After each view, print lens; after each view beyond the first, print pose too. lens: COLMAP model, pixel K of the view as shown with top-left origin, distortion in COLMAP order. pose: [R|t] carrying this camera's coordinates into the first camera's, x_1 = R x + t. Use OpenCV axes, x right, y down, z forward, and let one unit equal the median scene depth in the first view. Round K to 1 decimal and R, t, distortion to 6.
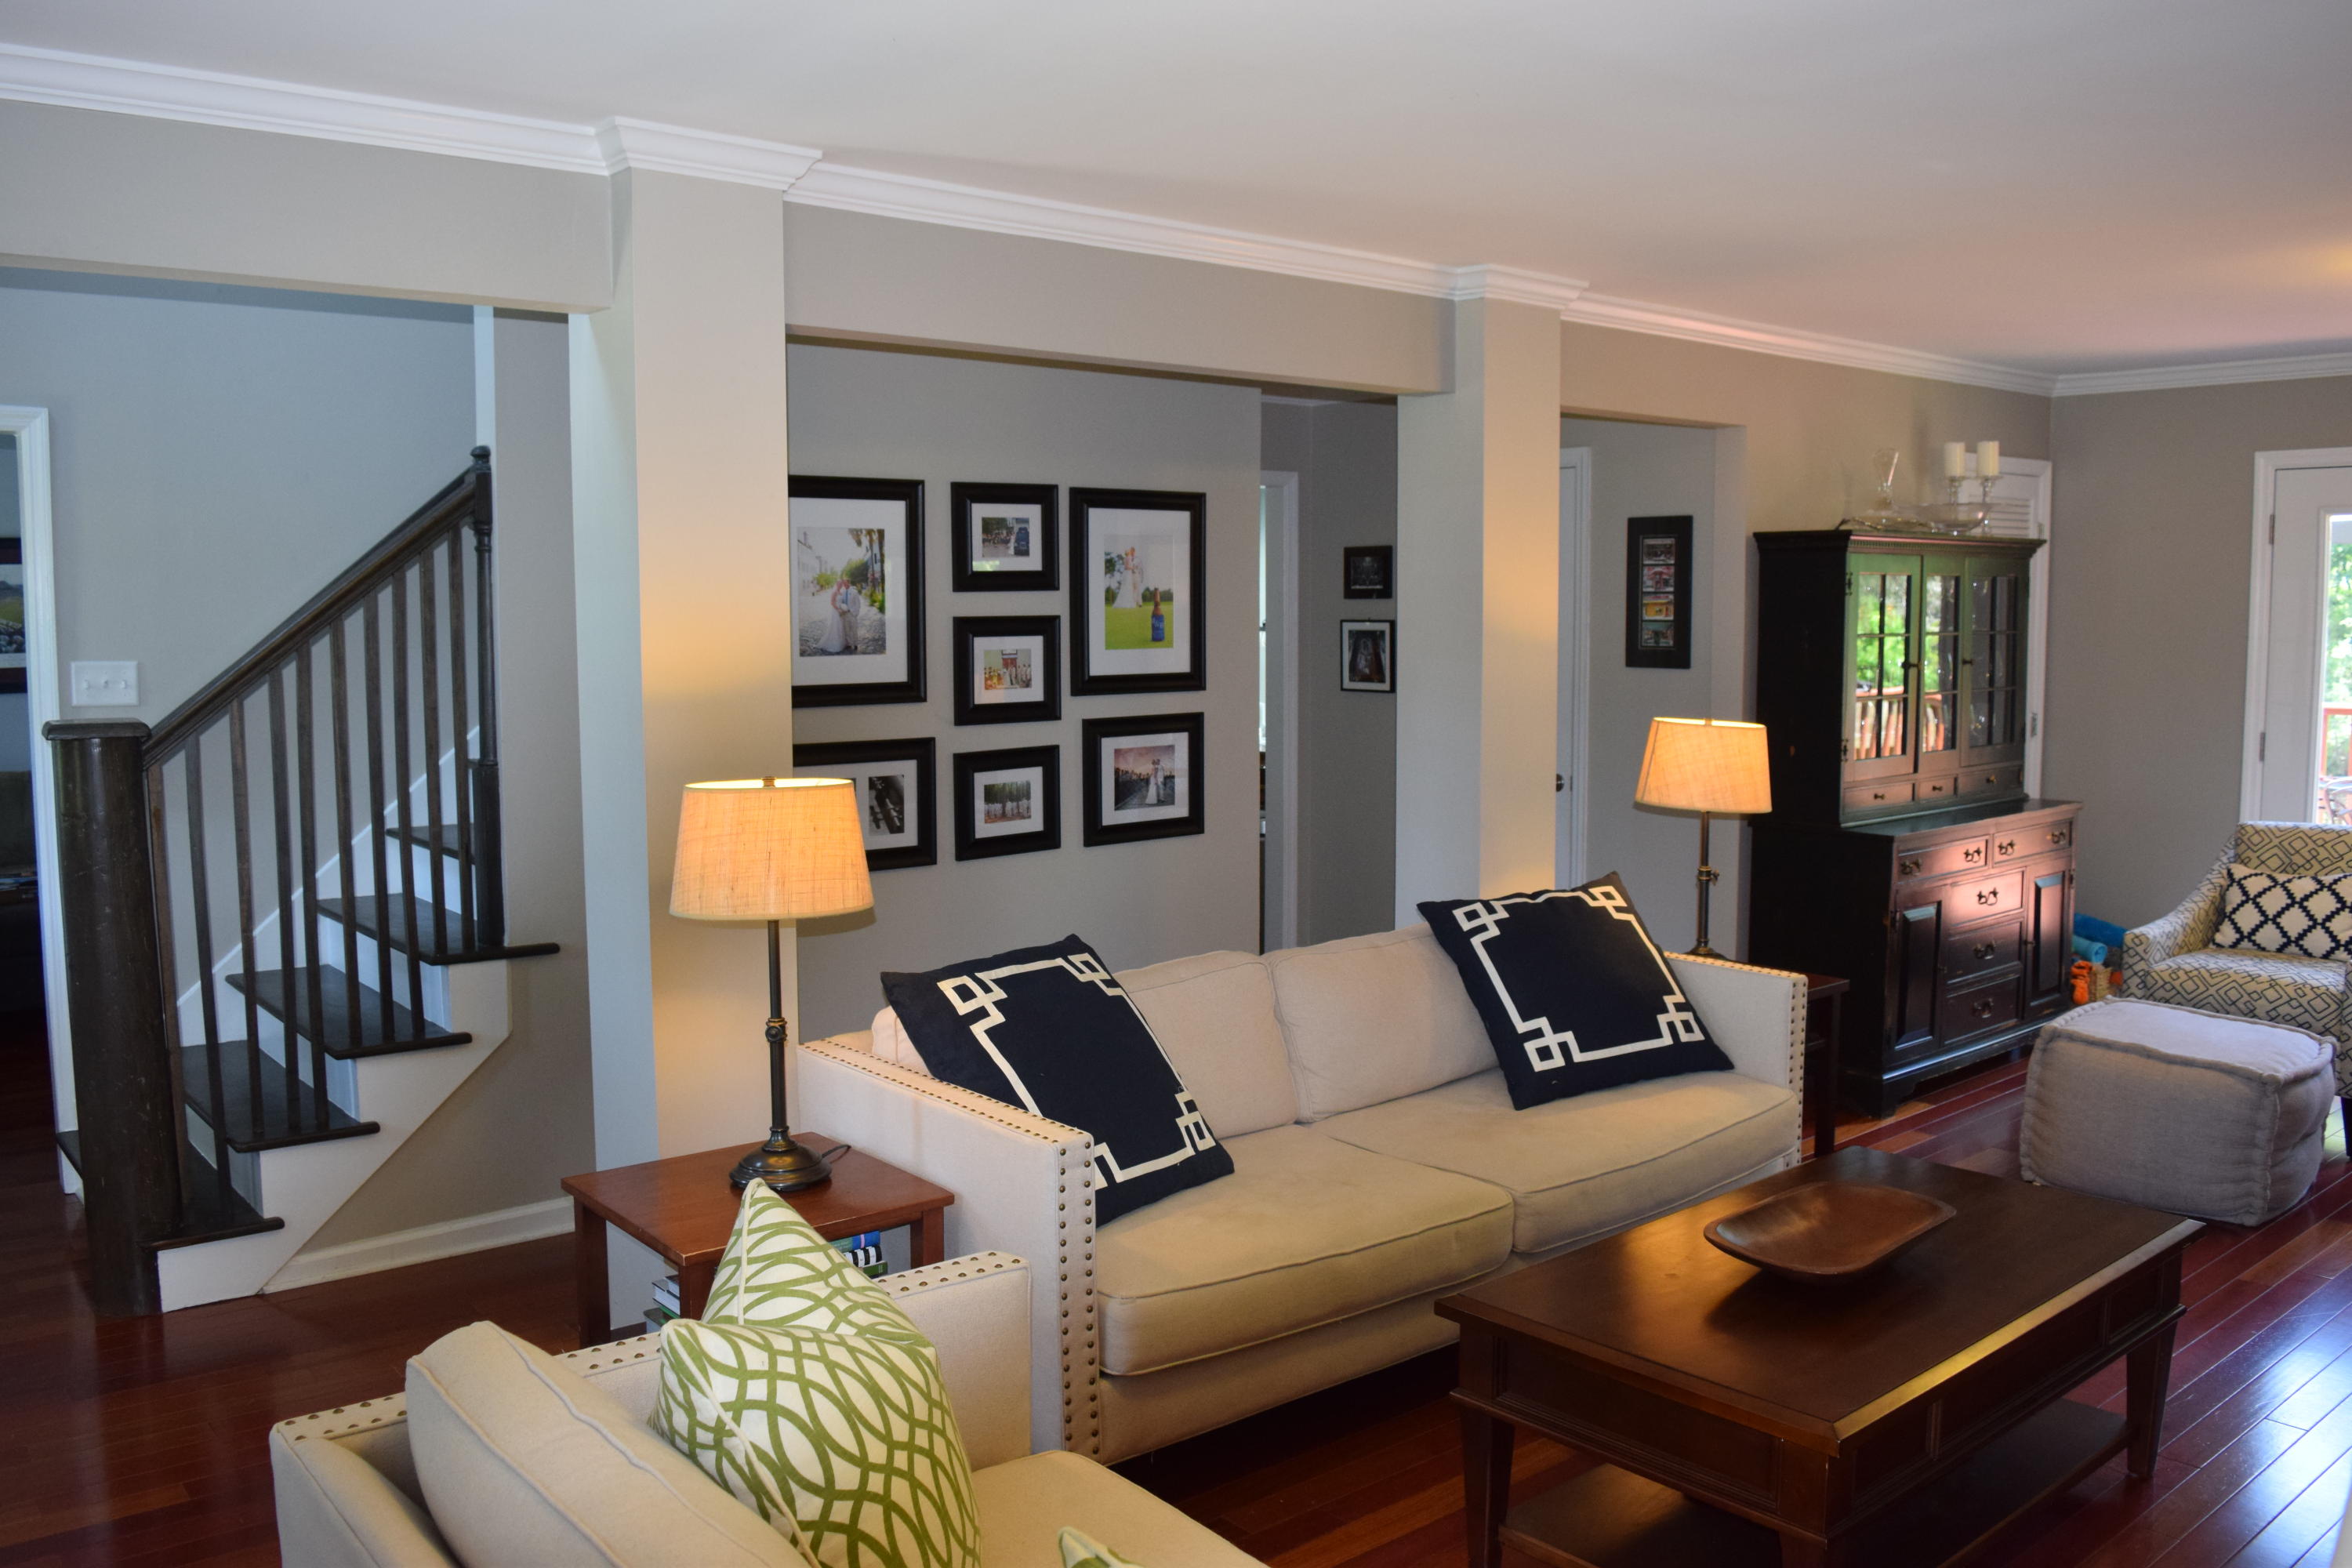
lens RADIAL K [[1844.2, 0, 1176.0], [0, 1844.2, 784.0], [0, 0, 1]] dist [-0.089318, -0.000937]
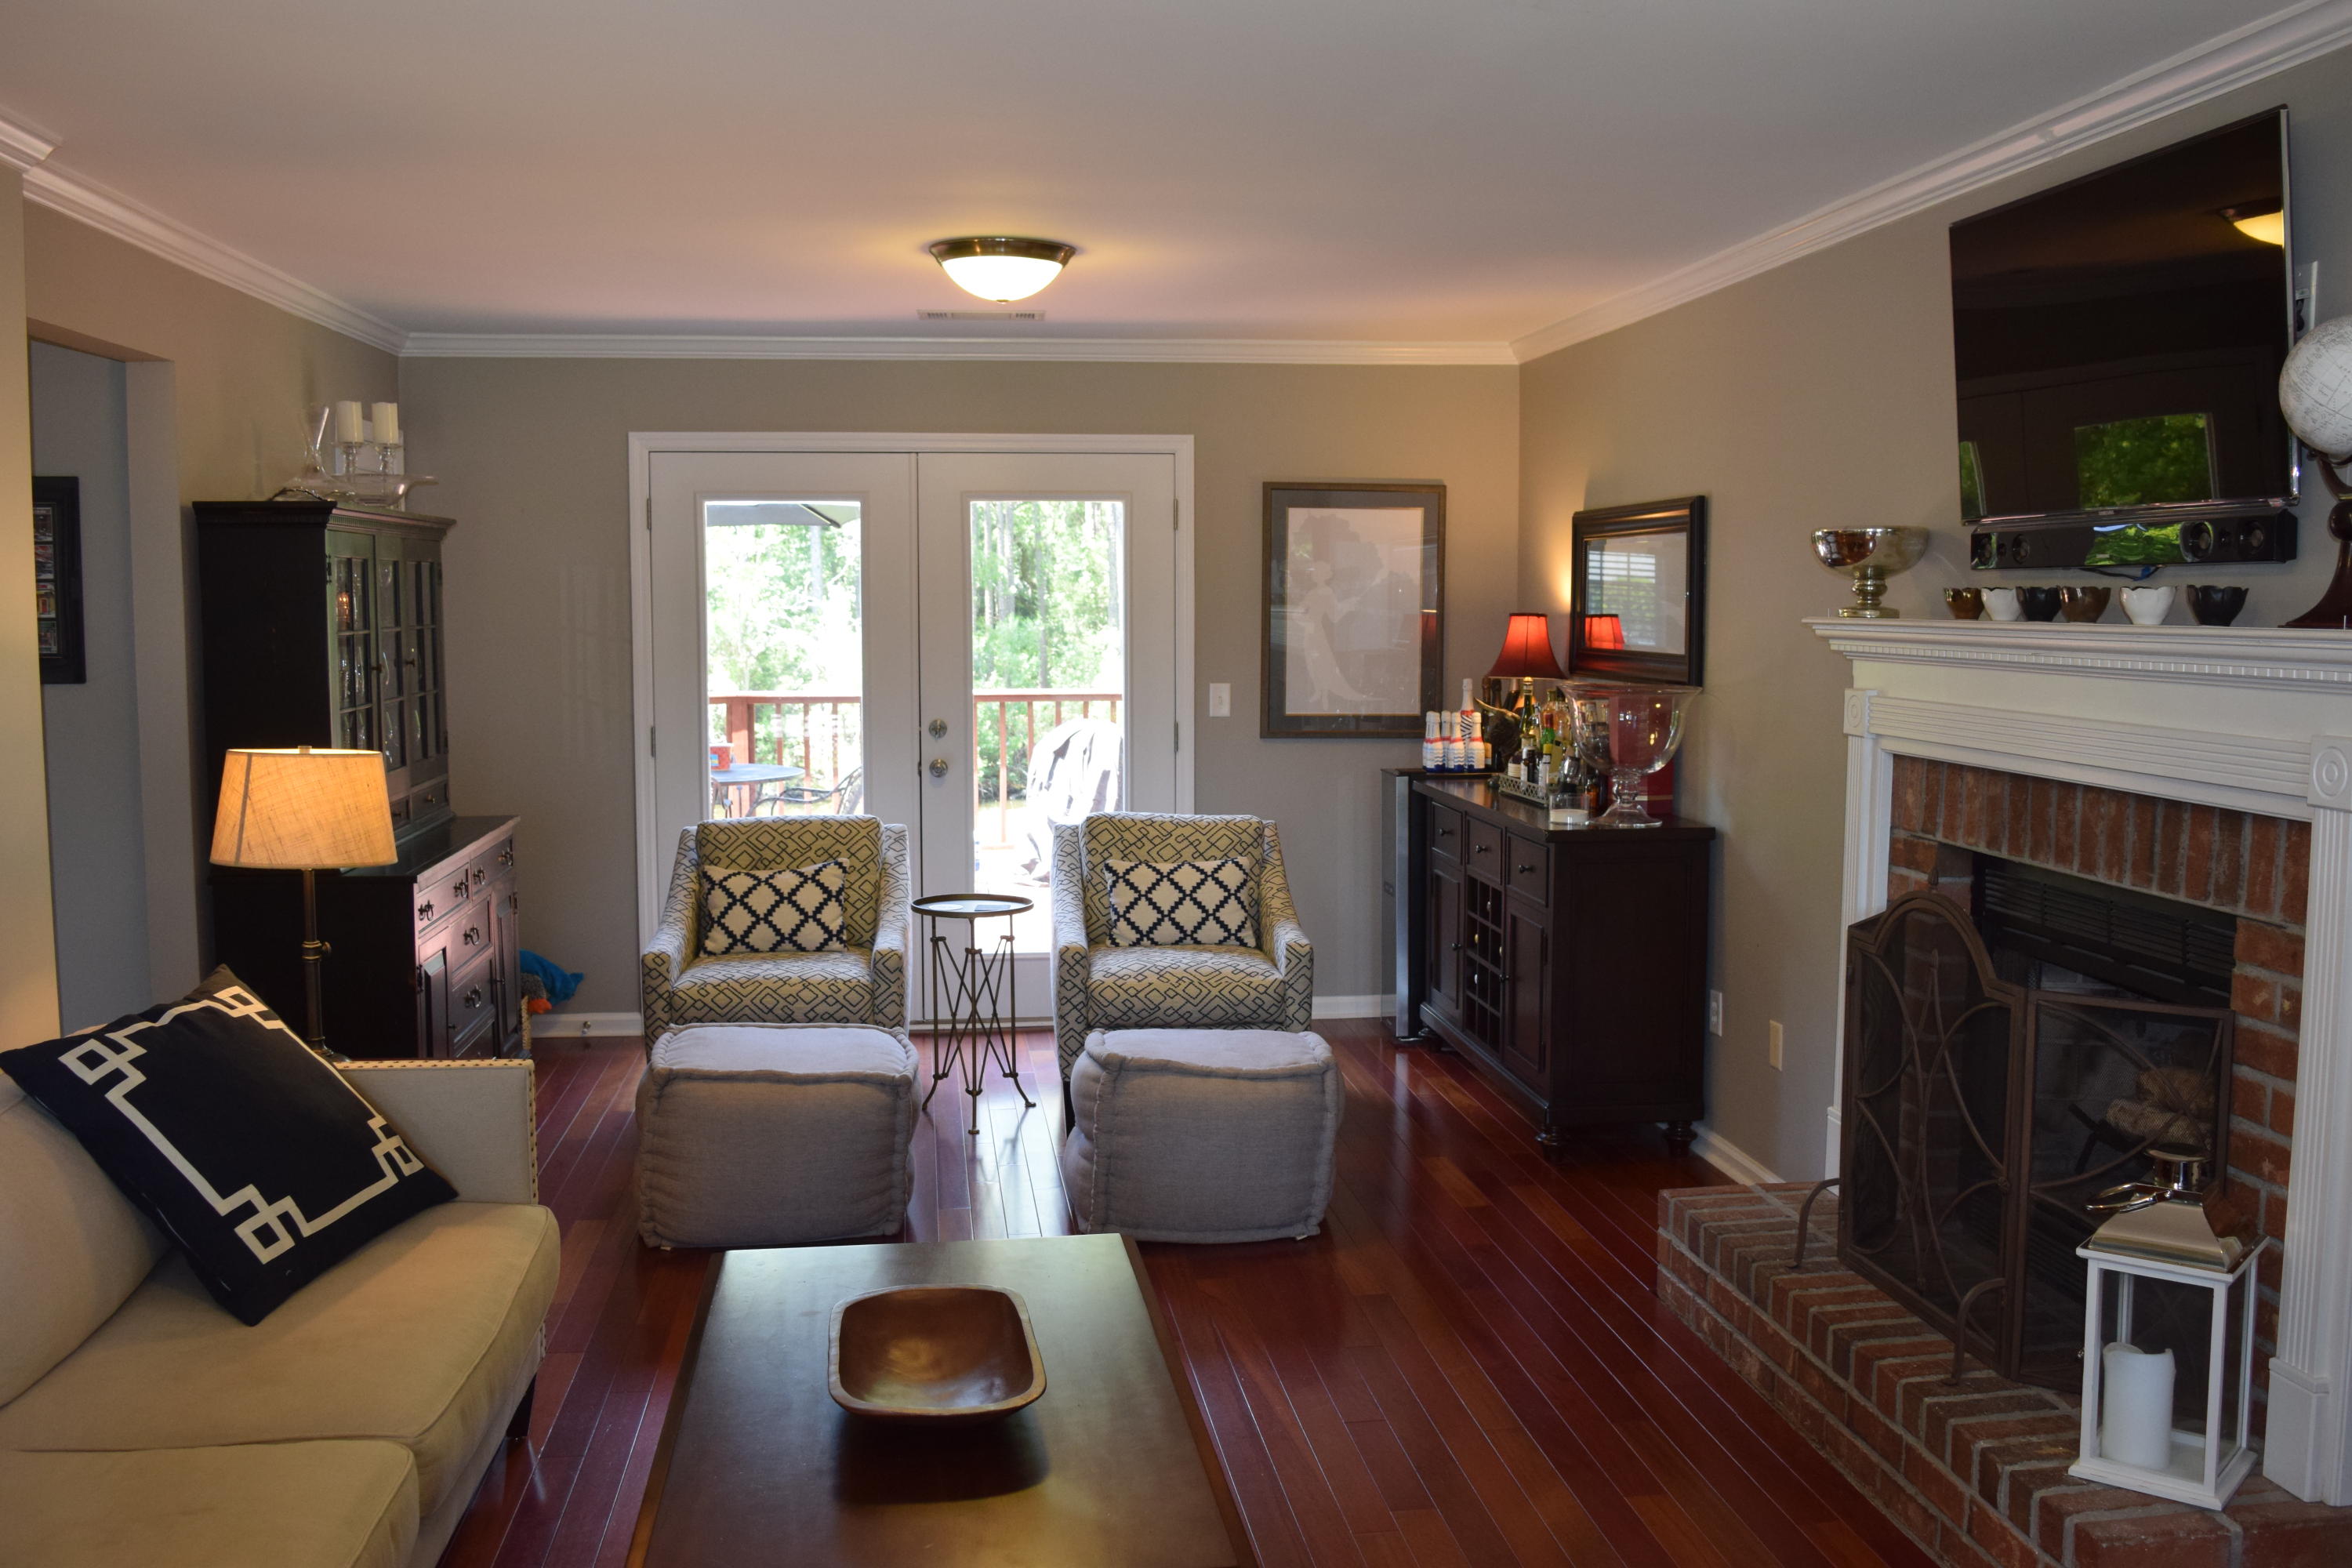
lens RADIAL K [[2020.1, 0, 1176.0], [0, 2020.1, 784.0], [0, 0, 1]] dist [-0.083900, -0.000048]
pose [[0.537217, -0.071931, 0.840371, -0.178221], [0.075963, 0.996434, 0.036729, -0.019995], [-0.840016, 0.044106, 0.540765, 0.223267]]
